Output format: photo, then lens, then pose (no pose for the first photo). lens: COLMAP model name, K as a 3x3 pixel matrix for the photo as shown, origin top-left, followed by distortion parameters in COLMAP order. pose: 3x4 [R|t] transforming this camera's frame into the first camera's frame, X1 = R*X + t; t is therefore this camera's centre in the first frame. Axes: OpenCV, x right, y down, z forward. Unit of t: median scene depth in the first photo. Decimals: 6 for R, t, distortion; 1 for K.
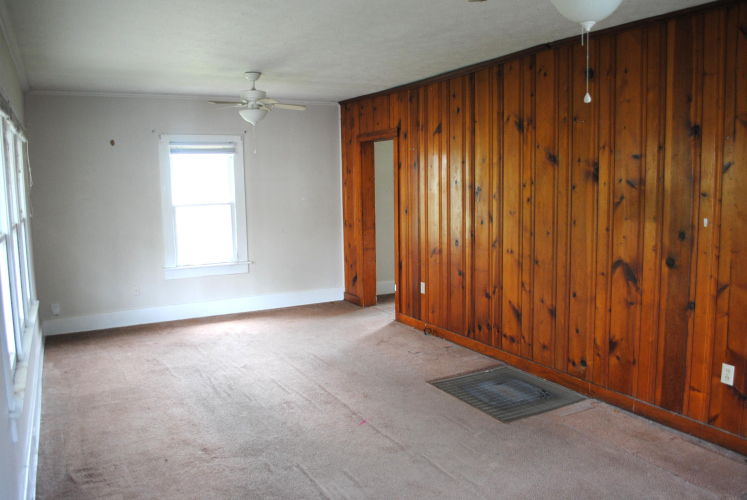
lens RADIAL K [[586.3, 0, 374.0], [0, 586.3, 250.4], [0, 0, 1]] dist [-0.083639, 0.007275]
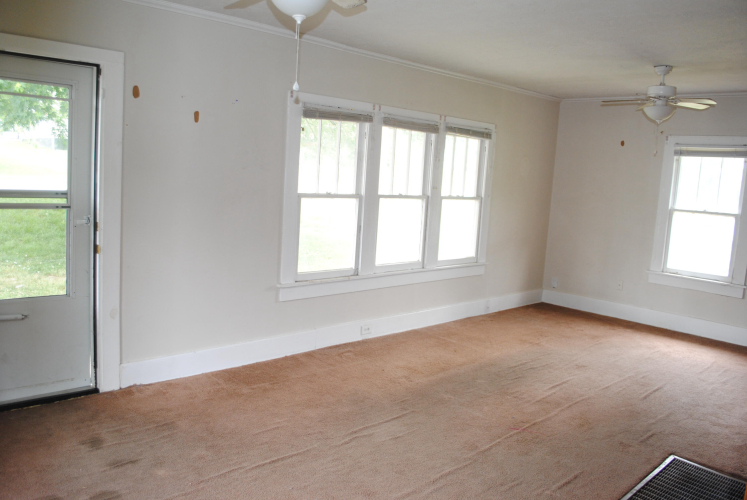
lens RADIAL K [[586.3, 0, 361.8], [0, 586.3, 233.7], [0, 0, 1]] dist [-0.083639, 0.007275]
pose [[0.241895, 0.137693, -0.960483, 0.464282], [-0.175539, 0.979756, 0.096246, -0.039743], [0.954292, 0.145321, 0.261169, 0.275488]]
